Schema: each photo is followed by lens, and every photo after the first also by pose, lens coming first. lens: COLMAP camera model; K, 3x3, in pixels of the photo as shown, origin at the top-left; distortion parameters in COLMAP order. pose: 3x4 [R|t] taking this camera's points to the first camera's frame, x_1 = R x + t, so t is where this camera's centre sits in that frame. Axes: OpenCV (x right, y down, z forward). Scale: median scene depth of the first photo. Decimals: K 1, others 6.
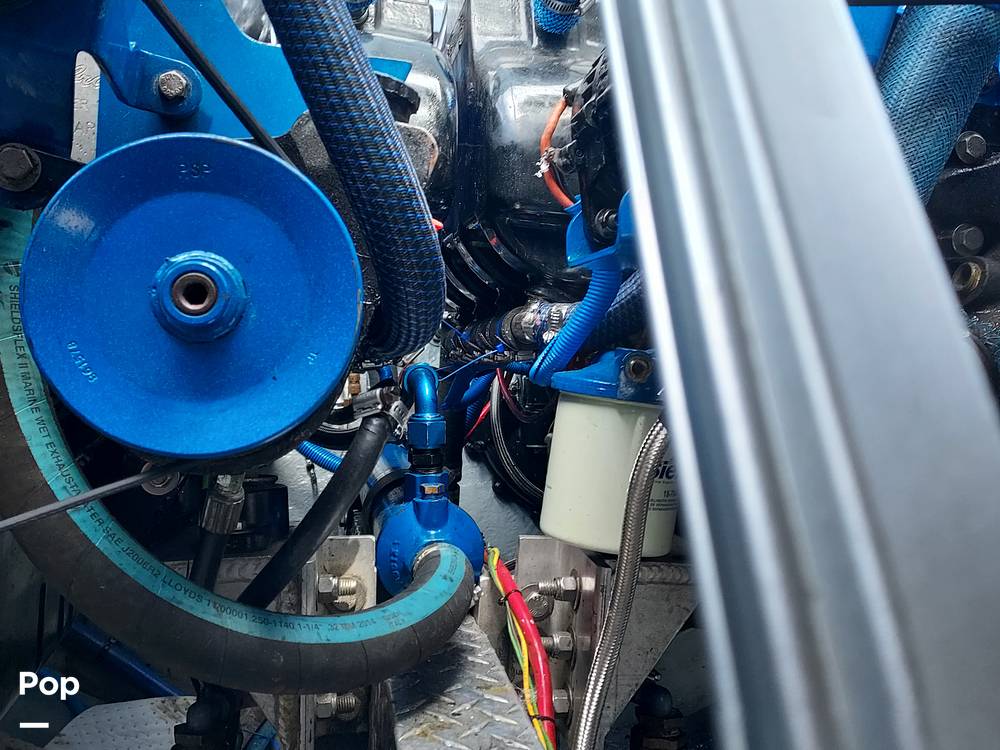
lens RADIAL K [[946.5, 0, 500.0], [0, 946.5, 375.0], [0, 0, 1]] dist [0.116838, -0.167166]
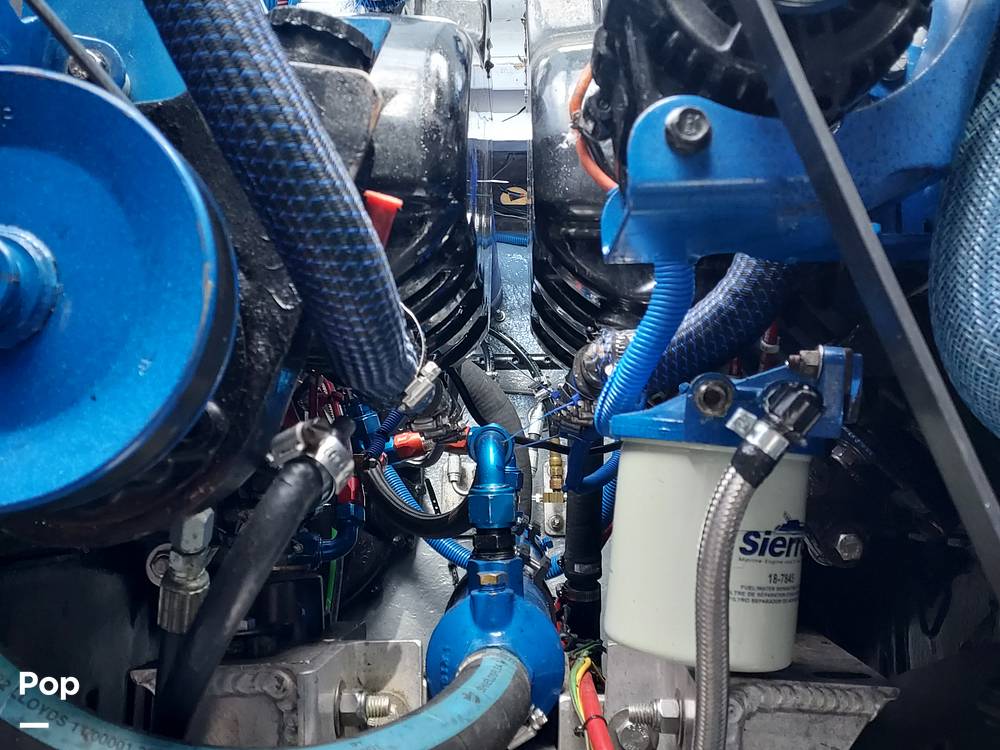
lens RADIAL K [[946.5, 0, 500.0], [0, 946.5, 375.0], [0, 0, 1]] dist [0.116838, -0.167166]
pose [[0.975197, -0.052727, -0.214964, 0.130240], [0.028574, 0.993075, -0.113958, 0.048193], [0.219484, 0.104989, 0.969950, 0.246150]]
